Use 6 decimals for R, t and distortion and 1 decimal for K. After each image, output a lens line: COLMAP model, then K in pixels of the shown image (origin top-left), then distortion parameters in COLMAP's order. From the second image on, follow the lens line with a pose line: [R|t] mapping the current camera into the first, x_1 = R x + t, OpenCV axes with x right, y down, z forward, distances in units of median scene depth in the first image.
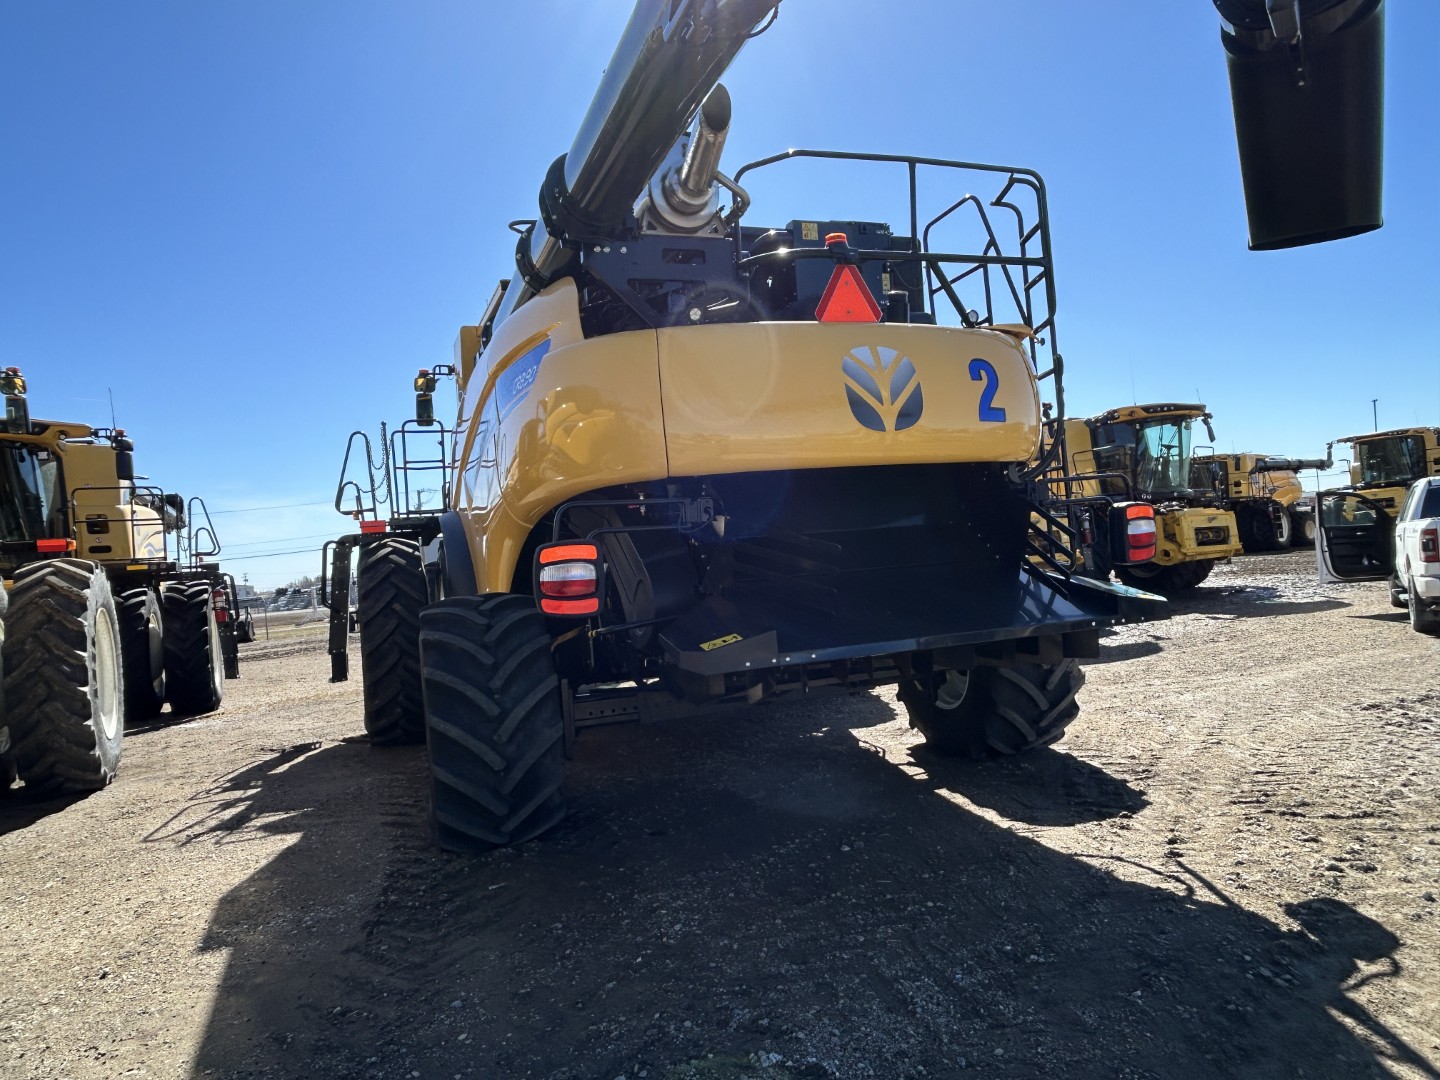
lens RADIAL K [[944.5, 0, 720.0], [0, 944.5, 540.0], [0, 0, 1]] dist [0.003227, 0.001310]
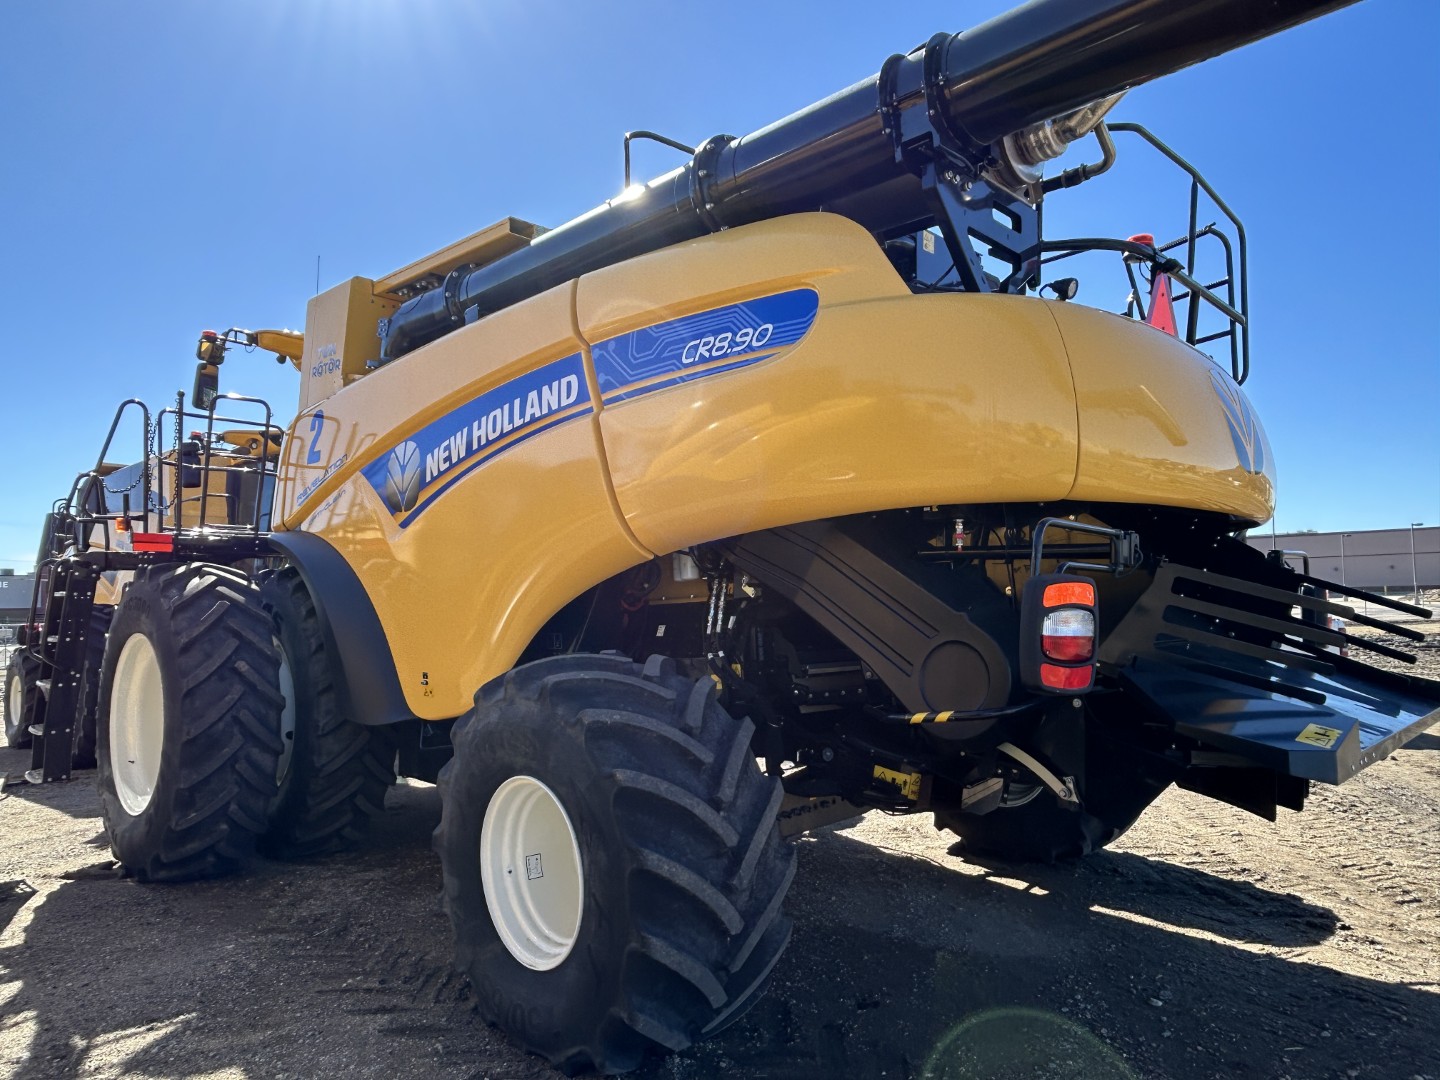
lens RADIAL K [[944.5, 0, 720.0], [0, 944.5, 540.0], [0, 0, 1]] dist [0.003227, 0.001310]
pose [[0.901979, 0.088654, 0.422580, -0.326772], [-0.055467, 0.994376, -0.090220, 0.024495], [-0.428202, 0.057937, 0.901824, 0.259580]]
